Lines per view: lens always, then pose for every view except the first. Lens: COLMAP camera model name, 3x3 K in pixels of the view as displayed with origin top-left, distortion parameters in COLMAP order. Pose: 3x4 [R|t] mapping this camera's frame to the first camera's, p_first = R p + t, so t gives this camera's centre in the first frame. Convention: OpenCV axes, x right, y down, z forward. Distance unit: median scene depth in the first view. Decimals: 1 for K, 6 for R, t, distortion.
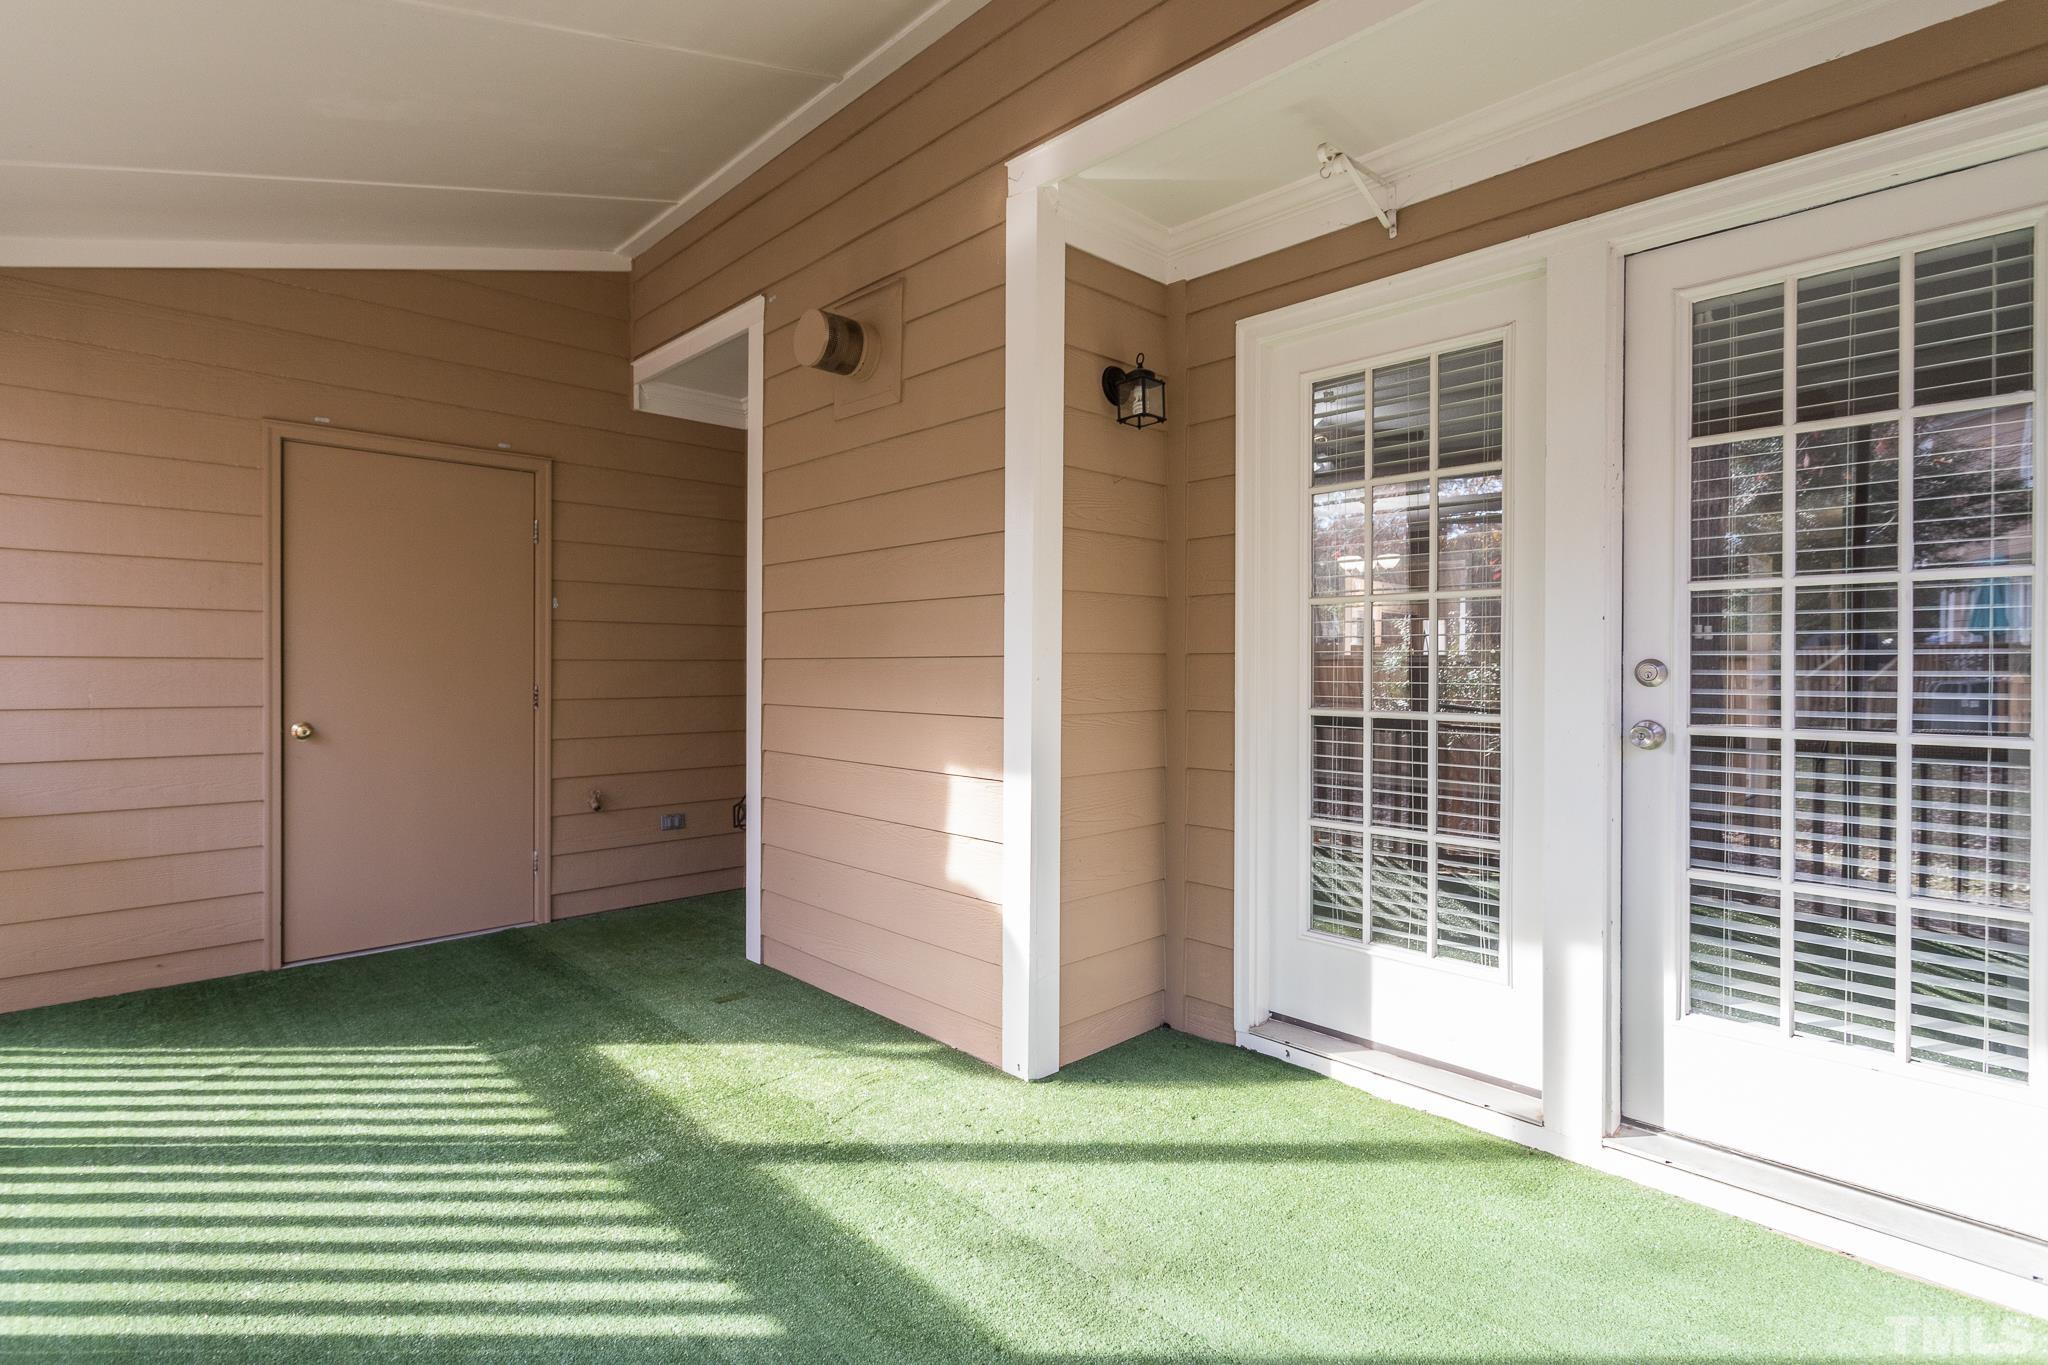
lens RADIAL K [[989.3, 0, 1026.5], [0, 989.3, 673.9], [0, 0, 1]] dist [0.004813, 0.000556]
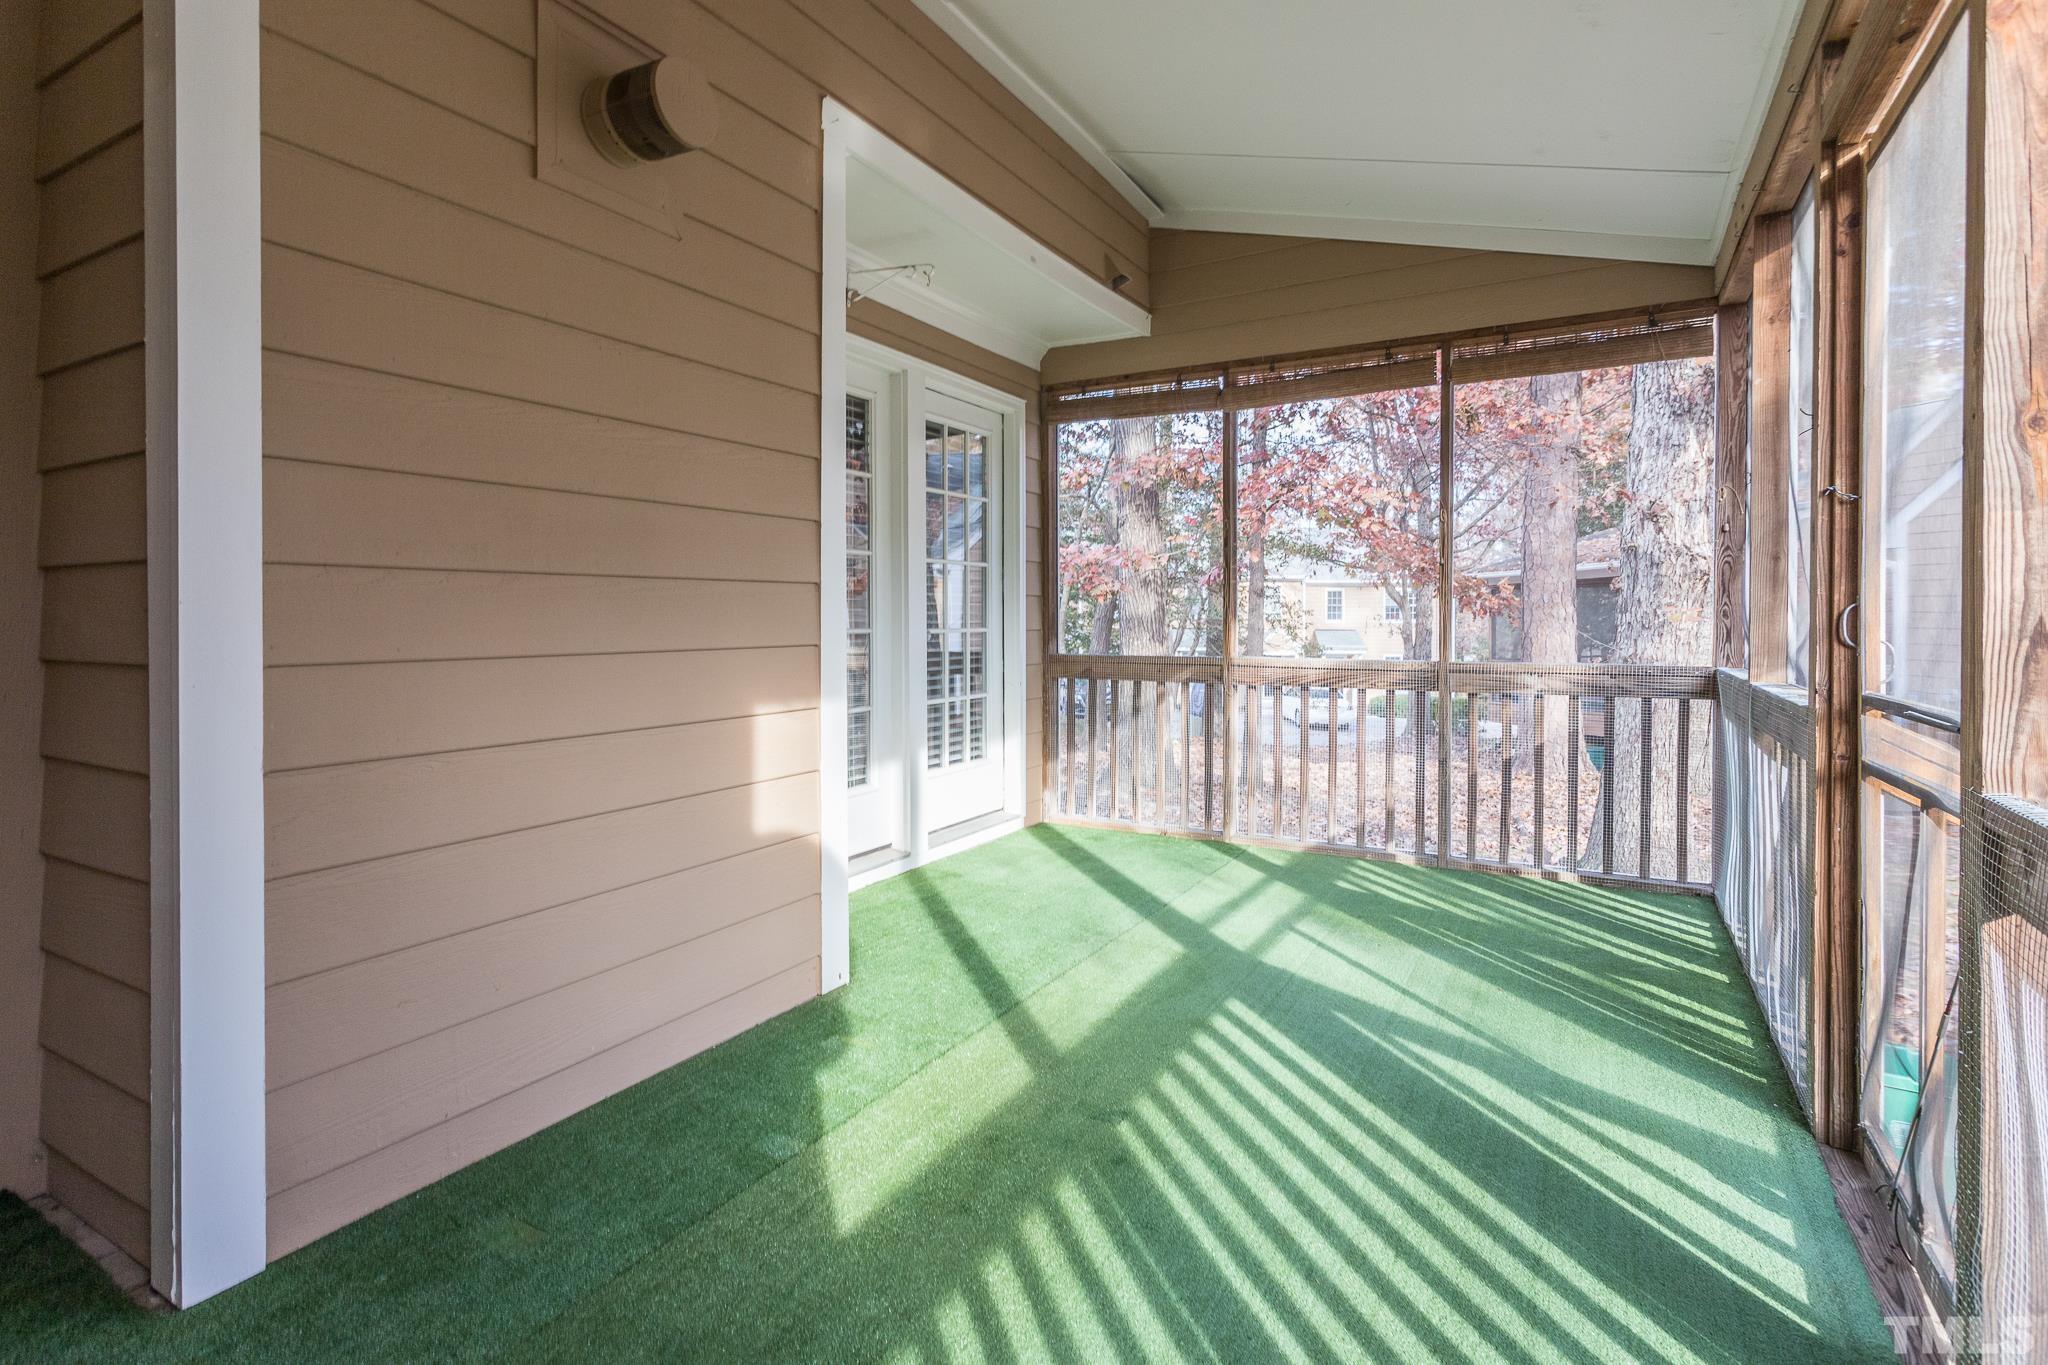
lens RADIAL K [[989.3, 0, 1038.0], [0, 989.3, 620.2], [0, 0, 1]] dist [0.004813, 0.000556]
pose [[-0.289869, -0.014221, 0.956961, -1.312437], [-0.007077, 0.999894, 0.012716, 0.006812], [-0.957040, -0.003086, -0.289939, 1.357854]]
